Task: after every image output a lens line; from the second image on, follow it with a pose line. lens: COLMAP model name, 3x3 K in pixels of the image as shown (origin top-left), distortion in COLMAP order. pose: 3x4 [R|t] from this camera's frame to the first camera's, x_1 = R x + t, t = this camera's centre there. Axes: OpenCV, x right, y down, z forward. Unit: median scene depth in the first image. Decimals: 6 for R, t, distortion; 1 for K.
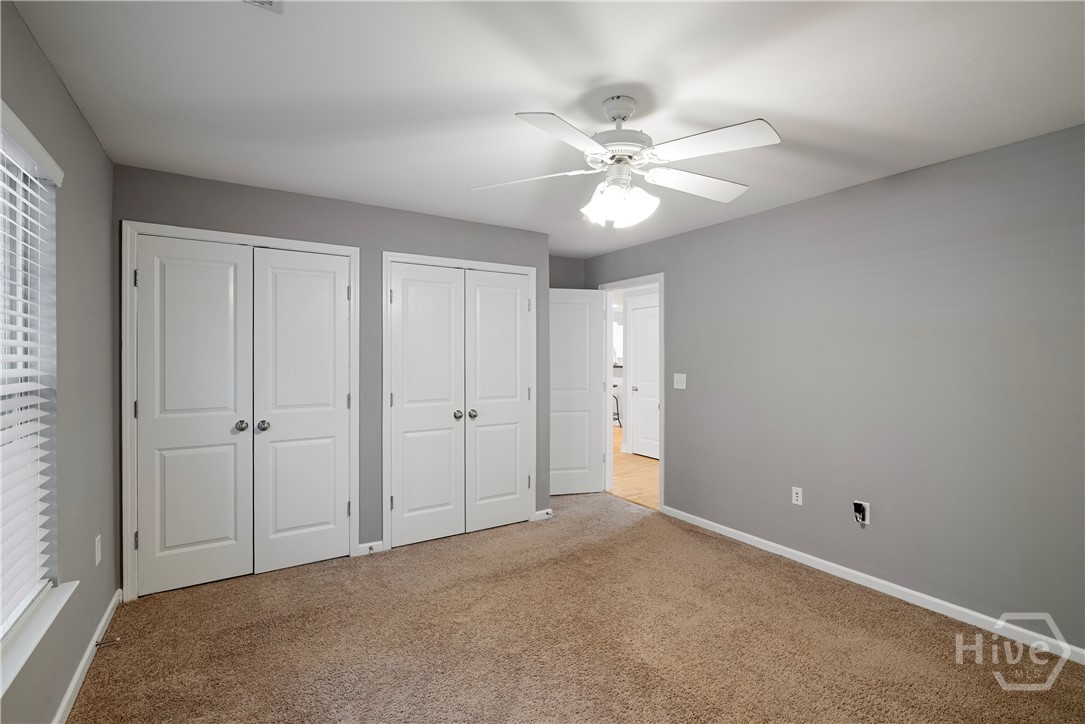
lens RADIAL K [[480.5, 0, 537.4], [0, 480.5, 359.2], [0, 0, 1]] dist [-0.033178, -0.001597]
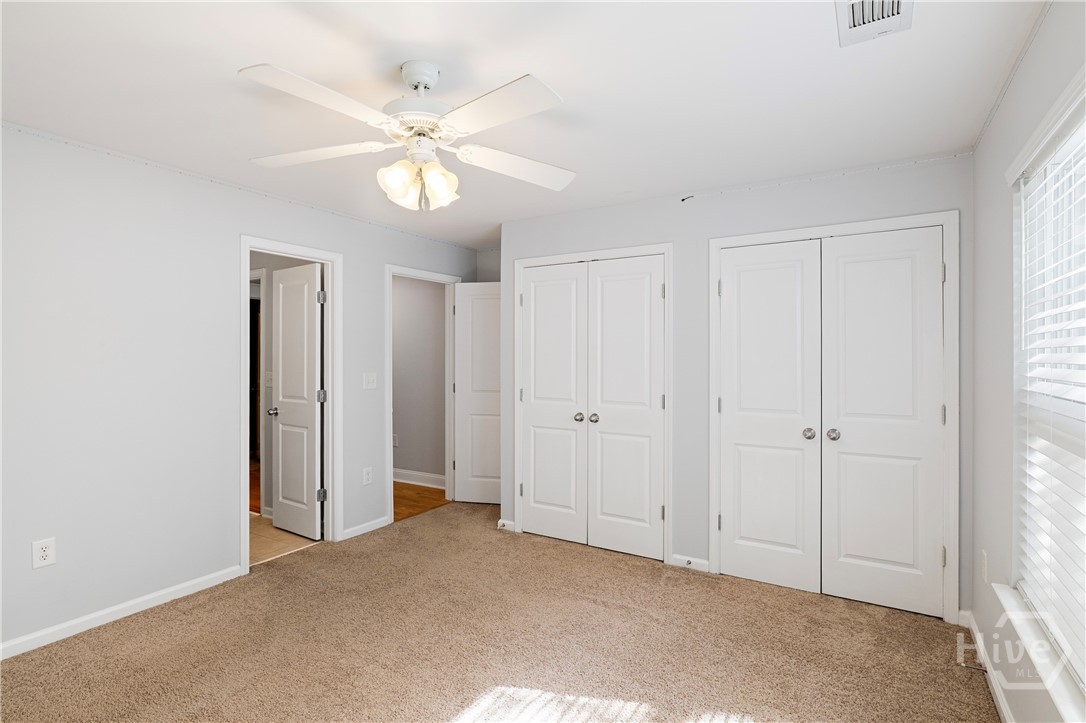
lens RADIAL K [[530.3, 0, 538.9], [0, 530.3, 363.2], [0, 0, 1]] dist [-0.008832, -0.000032]
pose [[0.440637, 0.007591, -0.897653, 0.457346], [-0.004138, 0.999971, 0.006425, 0.002008], [0.897676, 0.000883, 0.440656, 0.287792]]
